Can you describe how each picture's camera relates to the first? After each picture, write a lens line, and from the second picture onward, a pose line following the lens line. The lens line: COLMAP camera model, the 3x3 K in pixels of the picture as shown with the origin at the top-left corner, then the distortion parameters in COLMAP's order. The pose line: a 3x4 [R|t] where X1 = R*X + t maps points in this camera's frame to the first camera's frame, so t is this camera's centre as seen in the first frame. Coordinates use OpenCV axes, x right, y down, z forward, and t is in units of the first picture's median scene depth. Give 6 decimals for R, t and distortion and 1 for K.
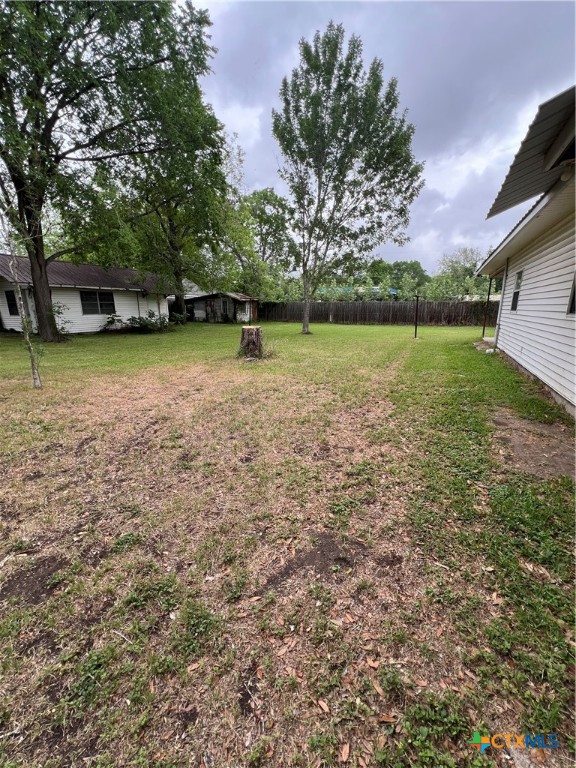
lens RADIAL K [[305.4, 0, 288.0], [0, 305.4, 384.0], [0, 0, 1]] dist [-0.001990, 0.000240]
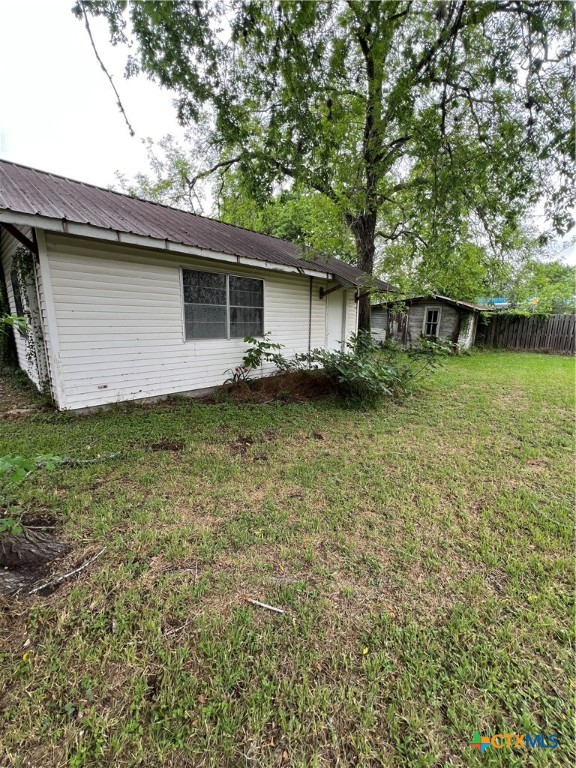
lens RADIAL K [[305.4, 0, 288.0], [0, 305.4, 384.0], [0, 0, 1]] dist [-0.001990, 0.000240]
pose [[0.959367, 0.062261, -0.275207, -0.631341], [-0.076552, 0.996202, -0.041483, -0.234357], [0.271580, 0.060865, 0.960489, 0.958457]]
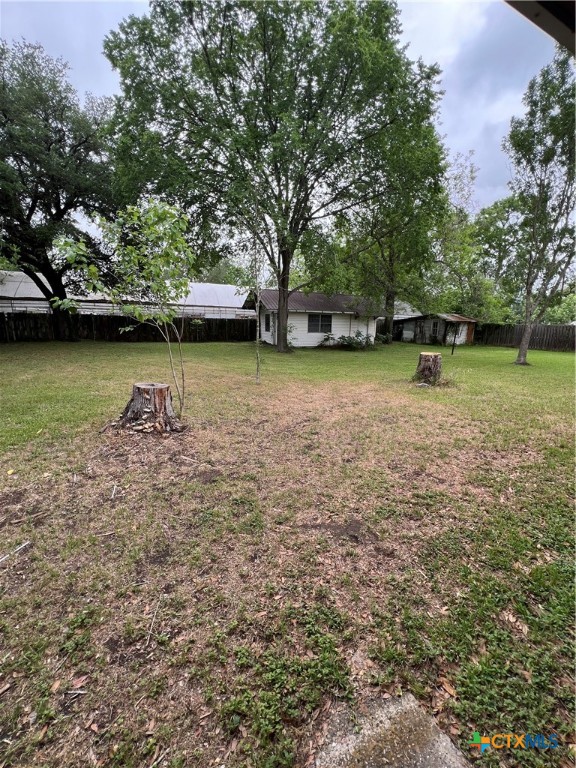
lens RADIAL K [[305.4, 0, 288.0], [0, 305.4, 384.0], [0, 0, 1]] dist [-0.001990, 0.000240]
pose [[0.780591, 0.134213, -0.610463, 0.089429], [-0.168784, 0.985653, 0.000878, -0.006032], [0.601822, 0.102351, 0.792044, -0.042175]]
